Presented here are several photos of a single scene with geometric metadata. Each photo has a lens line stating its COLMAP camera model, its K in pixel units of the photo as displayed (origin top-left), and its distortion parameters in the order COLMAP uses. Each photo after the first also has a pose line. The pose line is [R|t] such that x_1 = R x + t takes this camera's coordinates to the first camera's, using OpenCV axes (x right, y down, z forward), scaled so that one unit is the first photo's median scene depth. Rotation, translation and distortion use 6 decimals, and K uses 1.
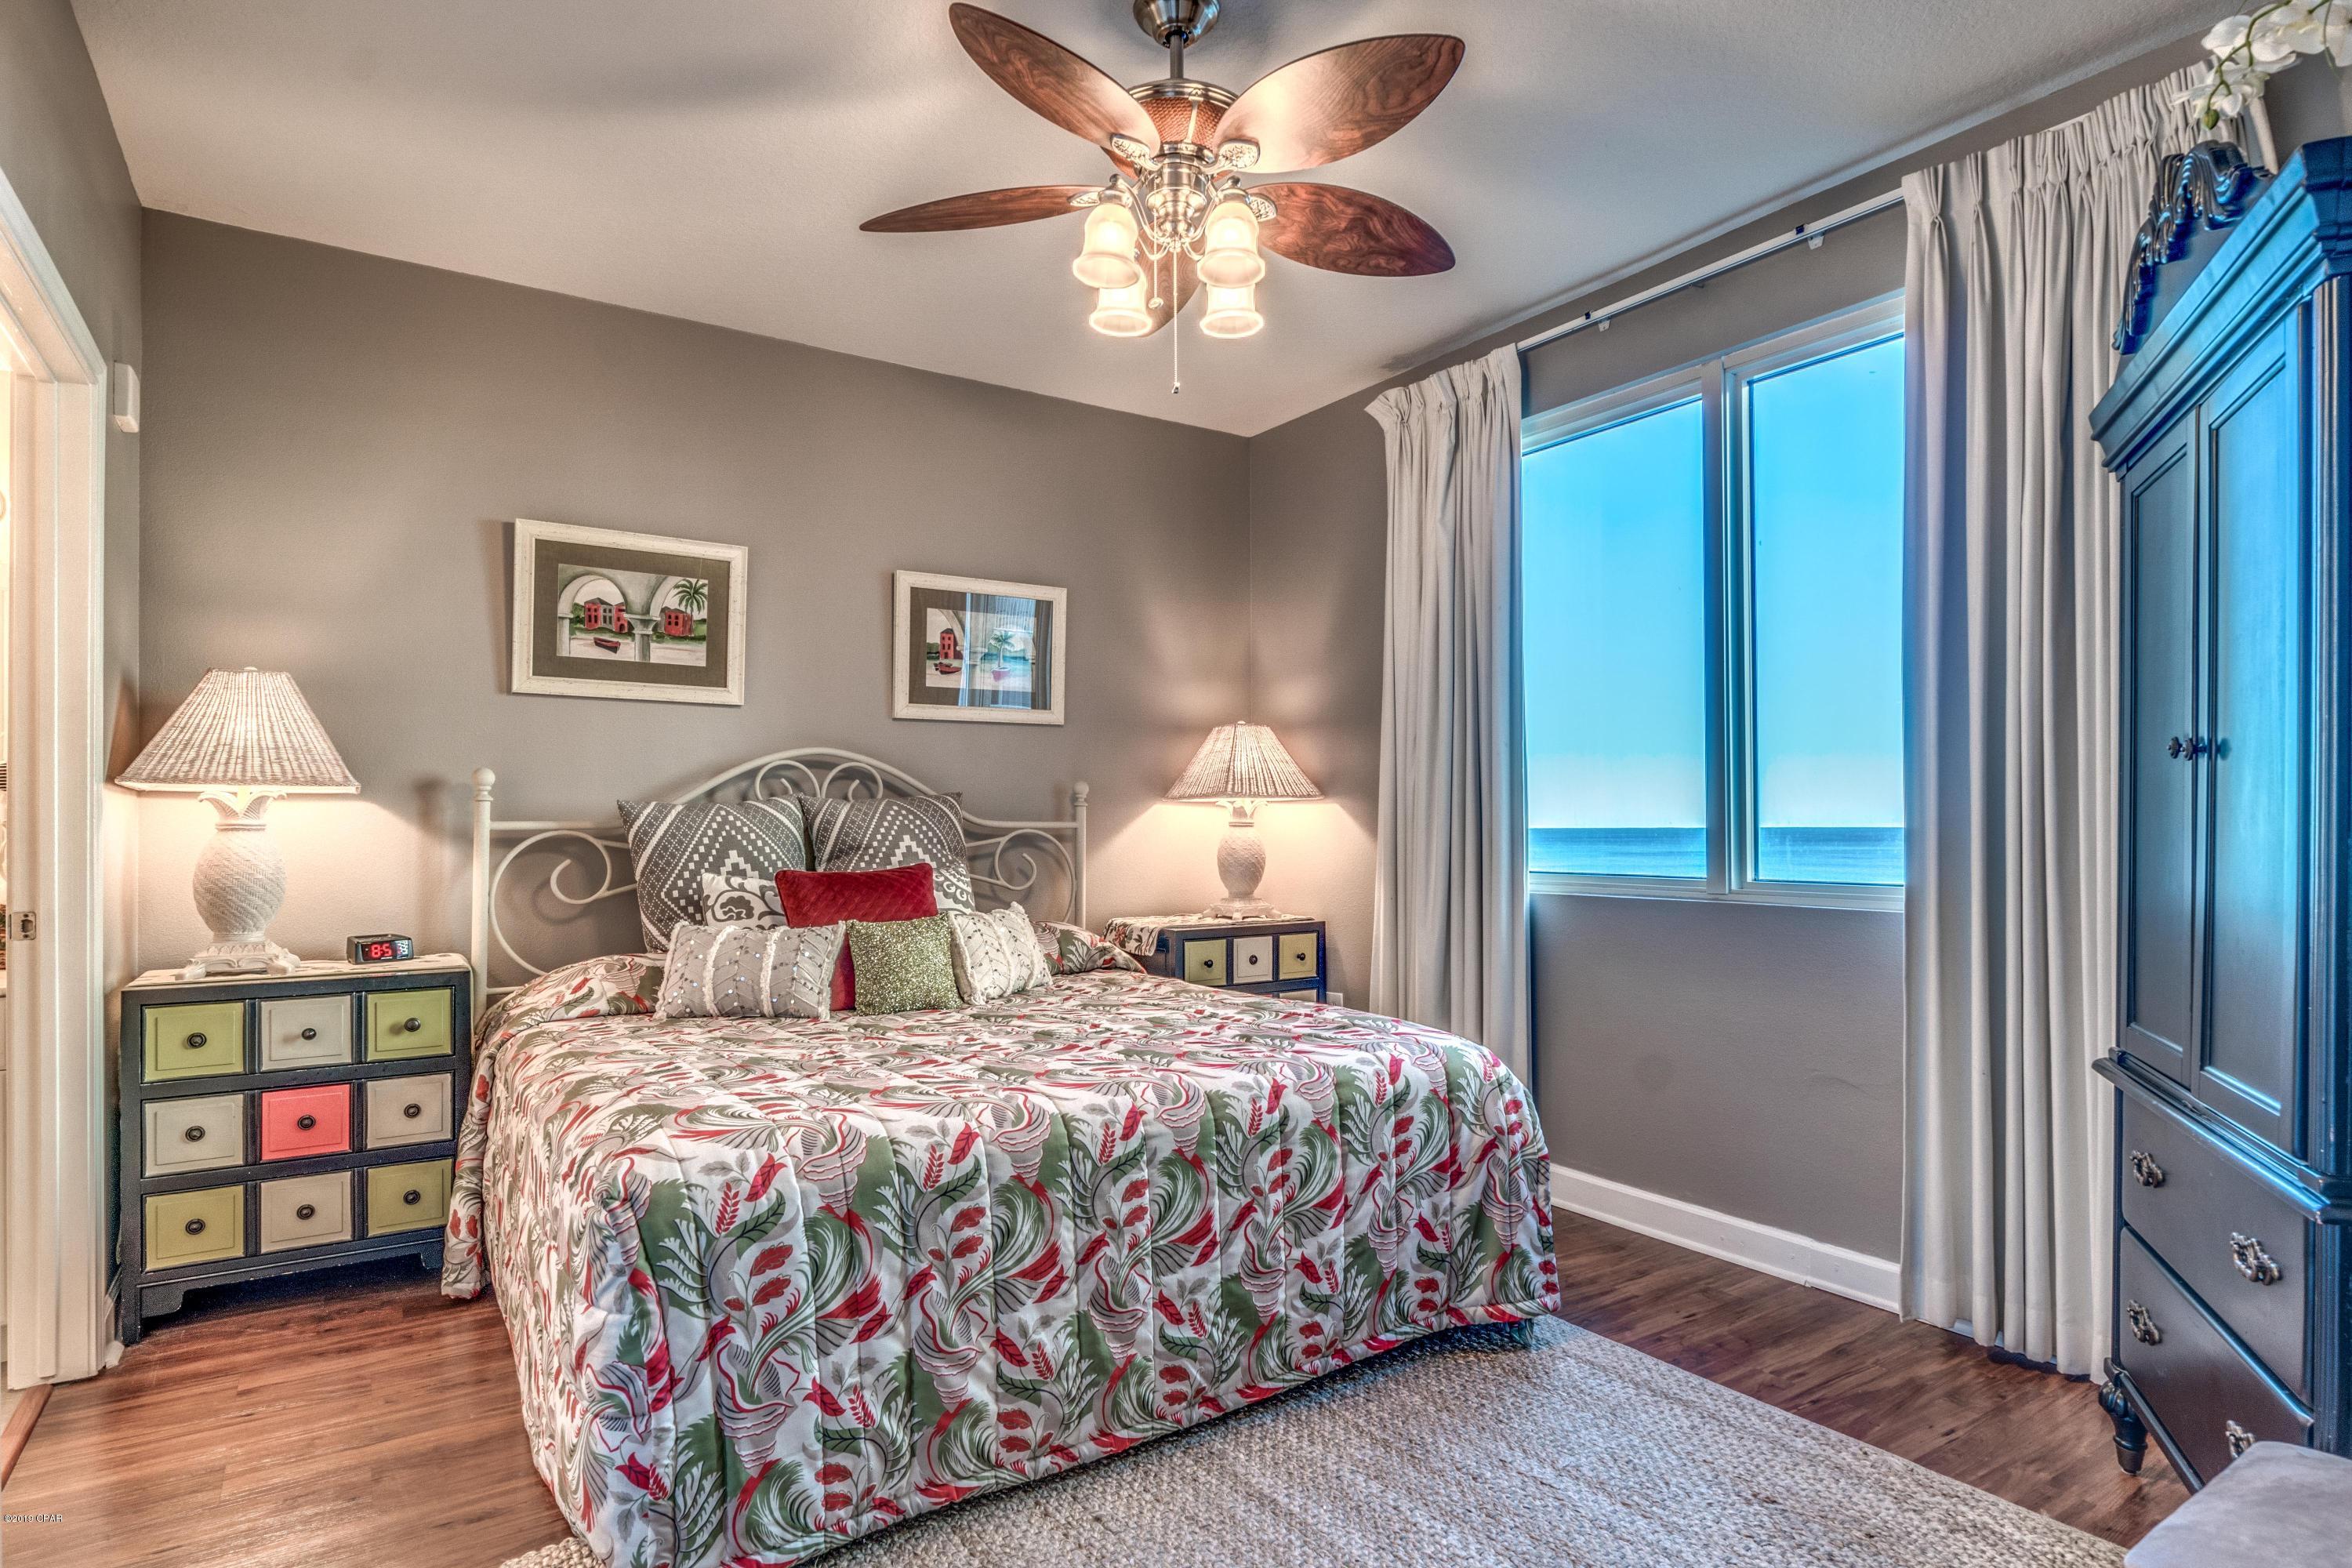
lens RADIAL K [[1251.7, 0, 1175.1], [0, 1251.7, 793.2], [0, 0, 1]] dist [-0.000920, 0.000596]
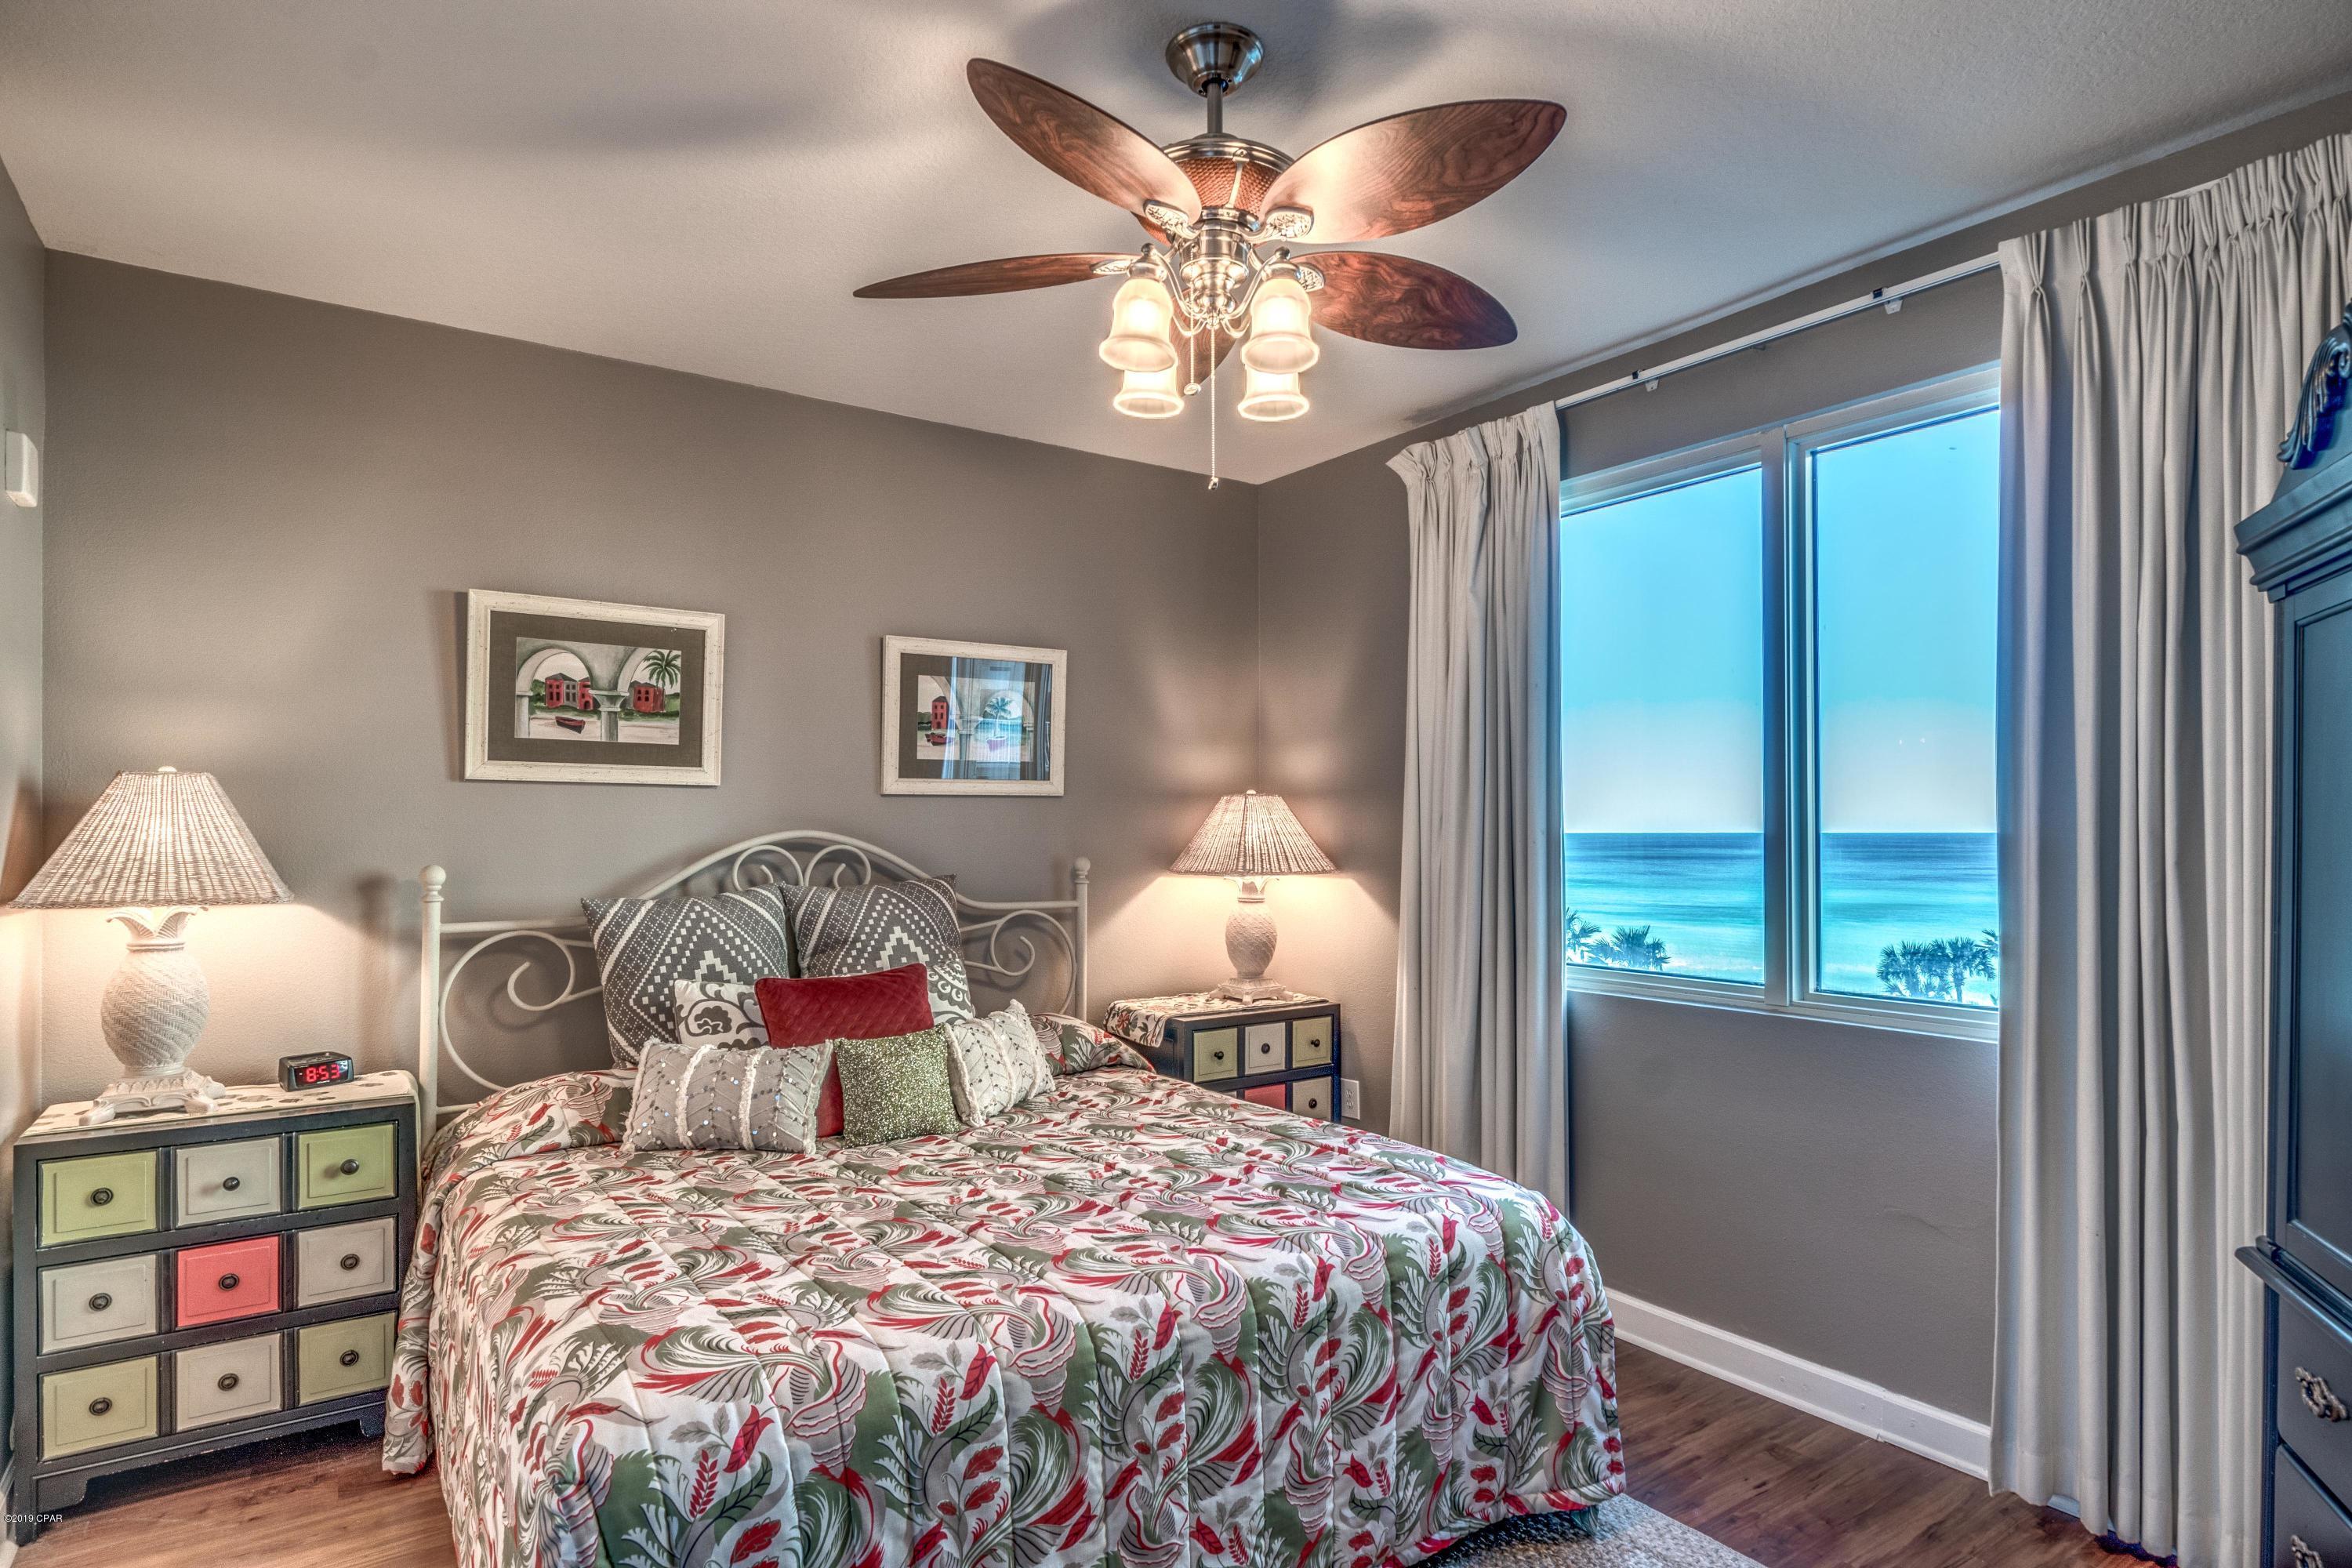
lens RADIAL K [[1251.8, 0, 1175.8], [0, 1251.8, 803.9], [0, 0, 1]] dist [0.000143, -0.001184]
pose [[0.999822, 0.002482, 0.018717, -0.035318], [-0.002591, 0.999980, 0.005819, -0.086077], [-0.018702, -0.005867, 0.999808, 0.095816]]
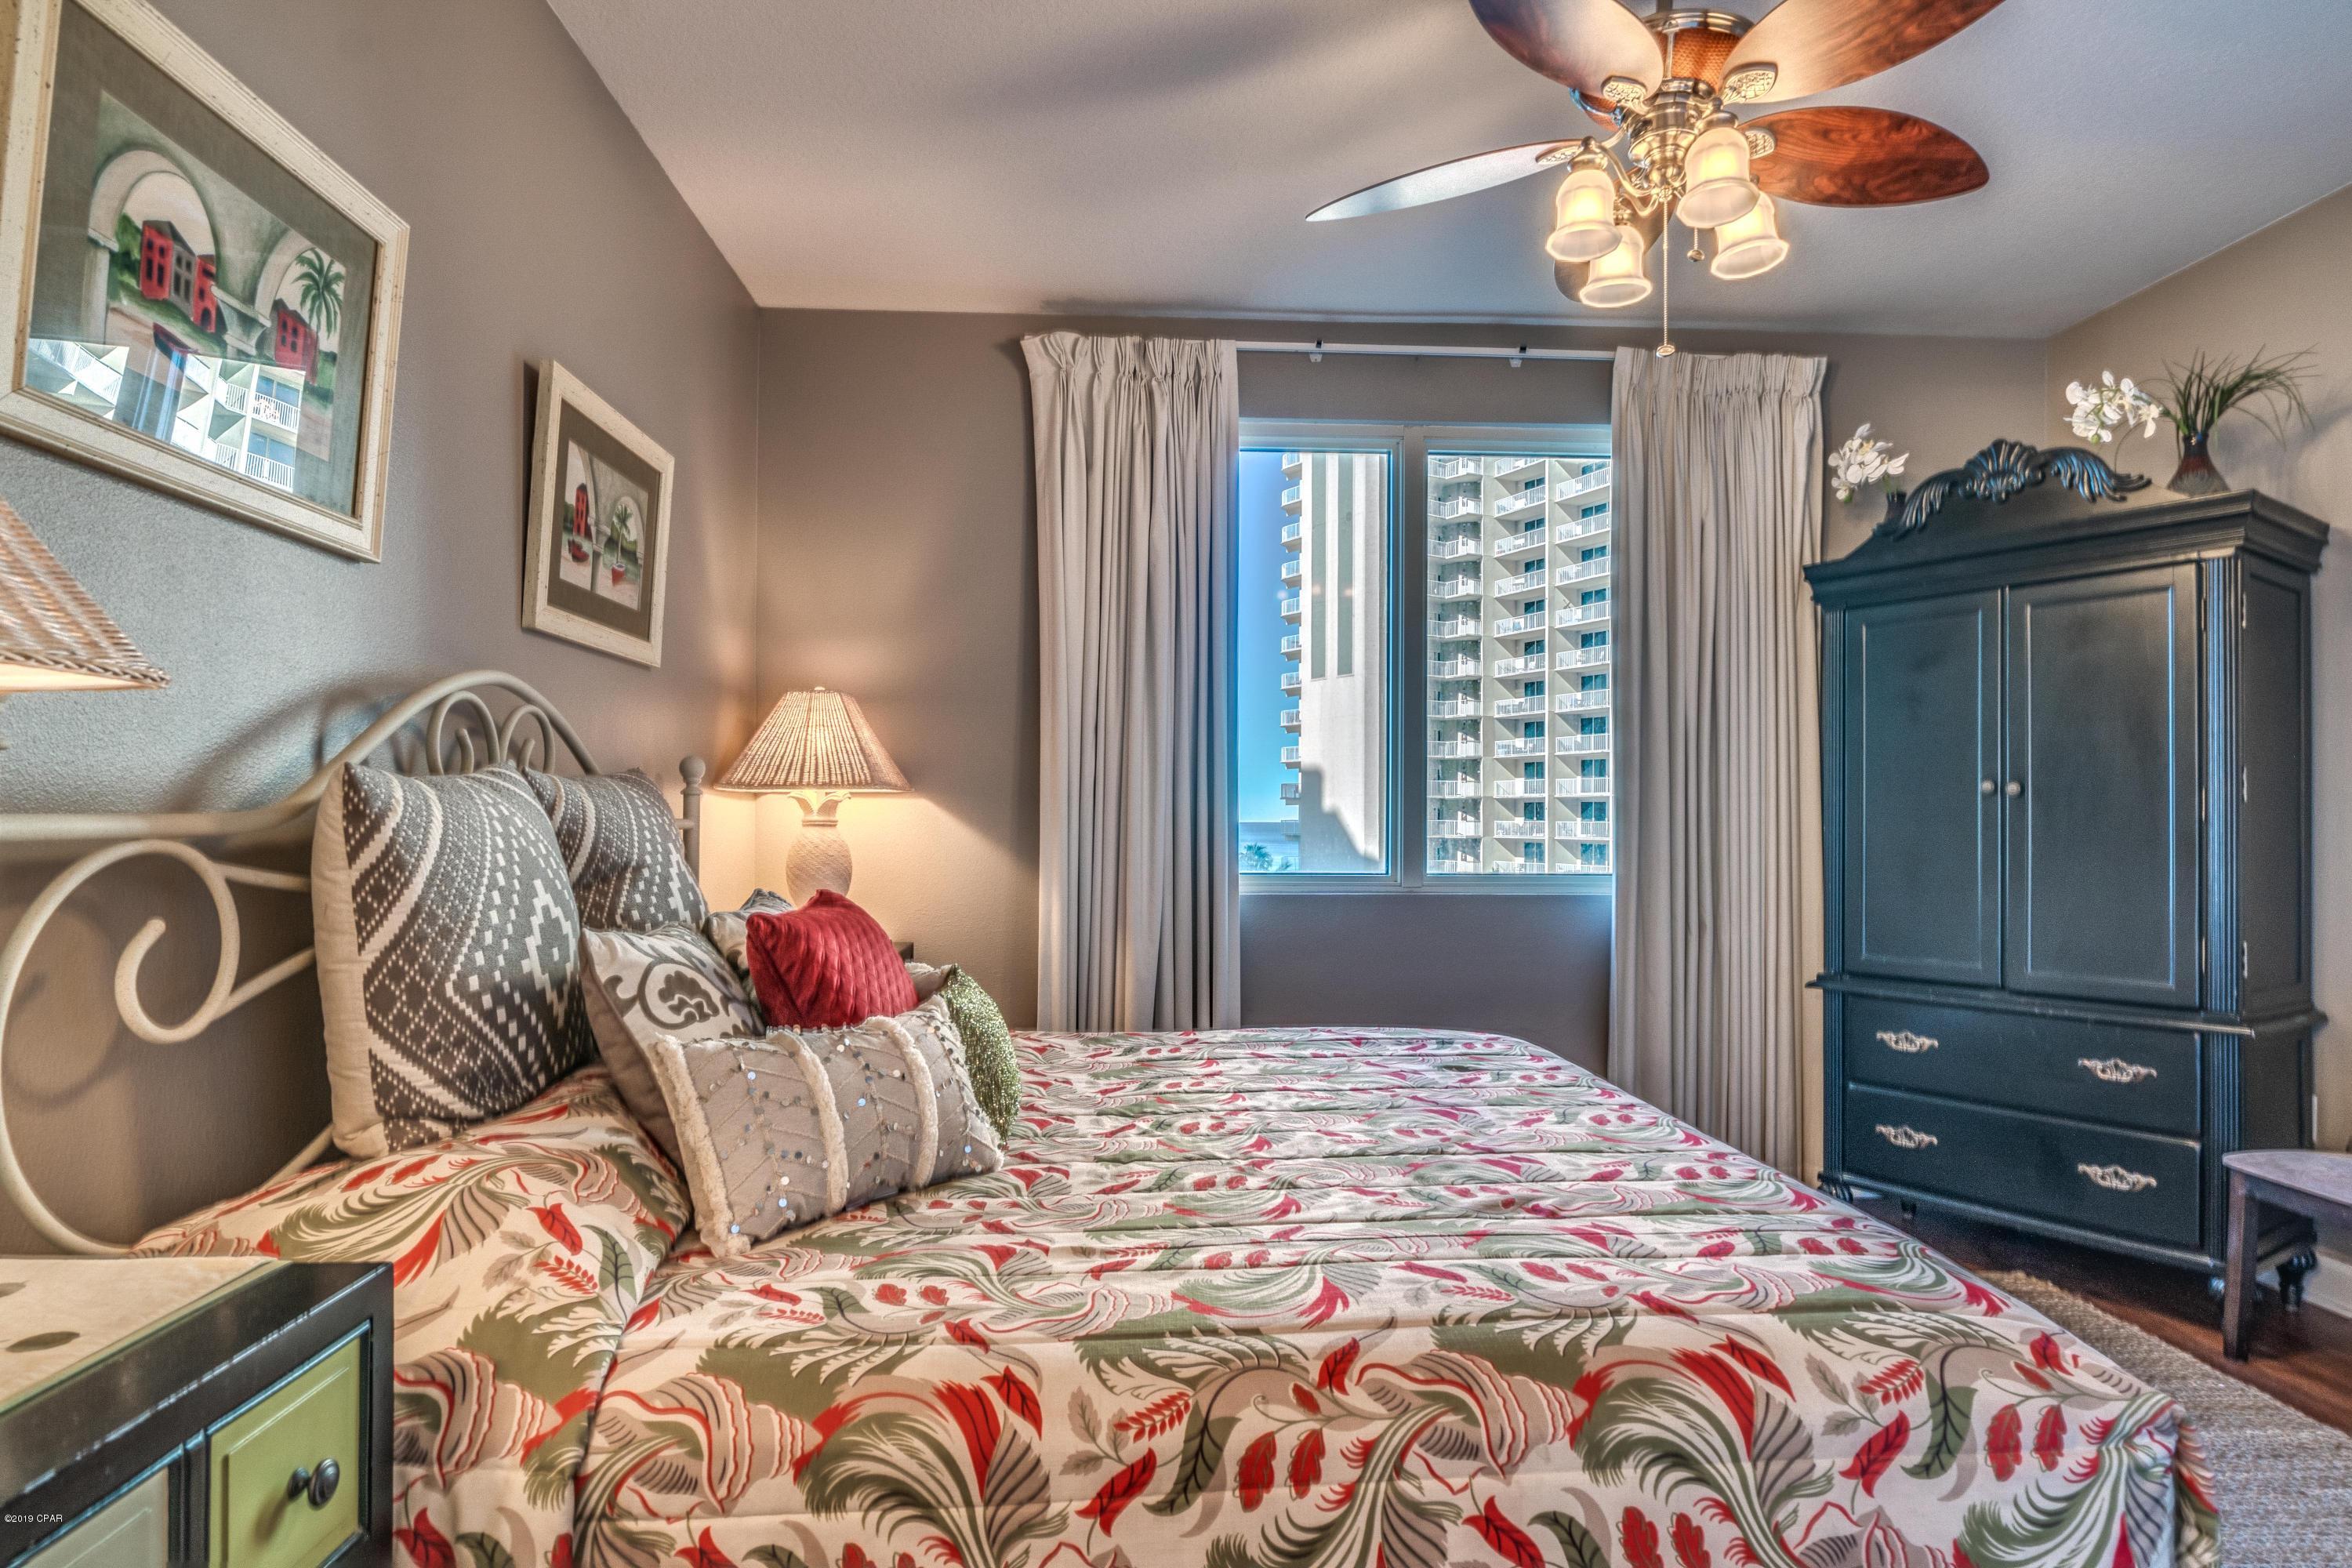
lens RADIAL K [[1269.9, 0, 1176.0], [0, 1269.9, 784.0], [0, 0, 1]] dist [0.002799, 0.000274]
pose [[0.513306, 0.030560, 0.857661, -0.807706], [-0.027227, 0.999443, -0.019317, 0.015846], [-0.857773, -0.013436, 0.513852, 0.693229]]
